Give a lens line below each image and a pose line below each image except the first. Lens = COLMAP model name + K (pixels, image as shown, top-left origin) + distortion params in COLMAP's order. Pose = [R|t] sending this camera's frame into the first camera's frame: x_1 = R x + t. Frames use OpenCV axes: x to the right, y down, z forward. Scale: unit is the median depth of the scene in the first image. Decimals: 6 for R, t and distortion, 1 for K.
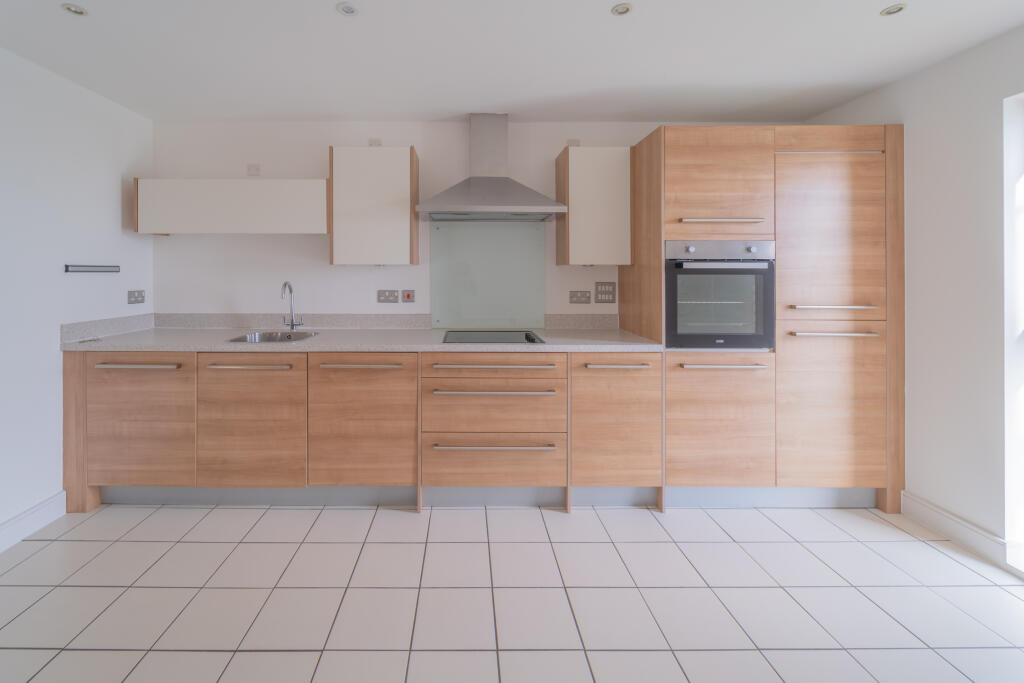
lens RADIAL K [[436.0, 0, 512.0], [0, 436.0, 269.9], [0, 0, 1]] dist [0.000076, -0.000114]
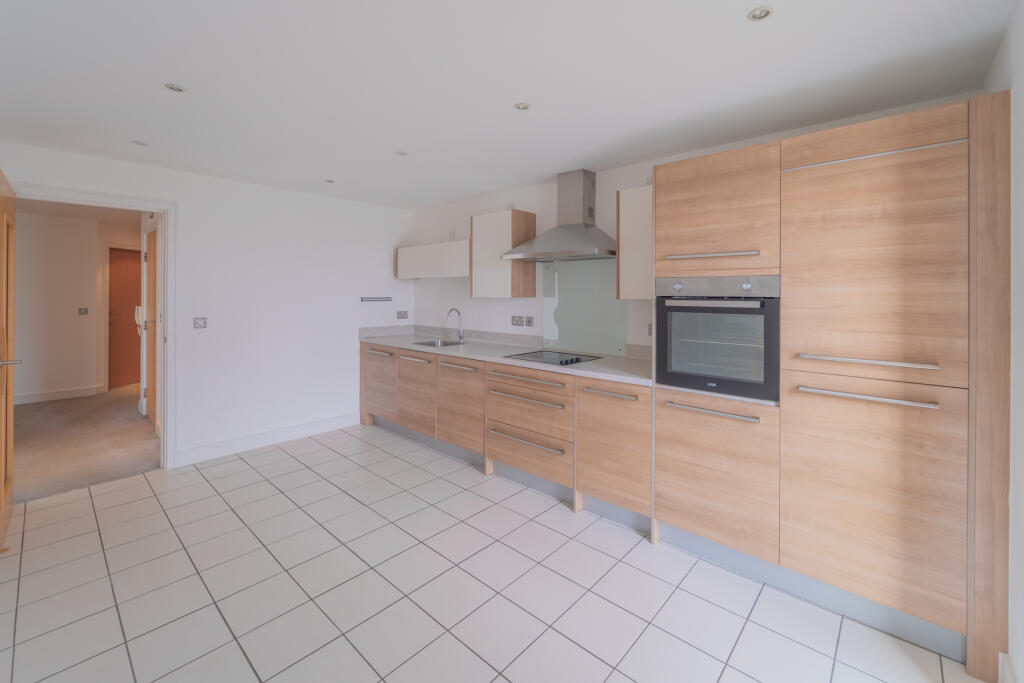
lens RADIAL K [[429.6, 0, 512.7], [0, 429.6, 294.8], [0, 0, 1]] dist [-0.001393, -0.000410]
pose [[0.739312, 0.003968, -0.673352, 0.780242], [-0.003359, 0.999992, 0.002205, -0.029240], [0.673355, 0.000632, 0.739319, 0.033386]]
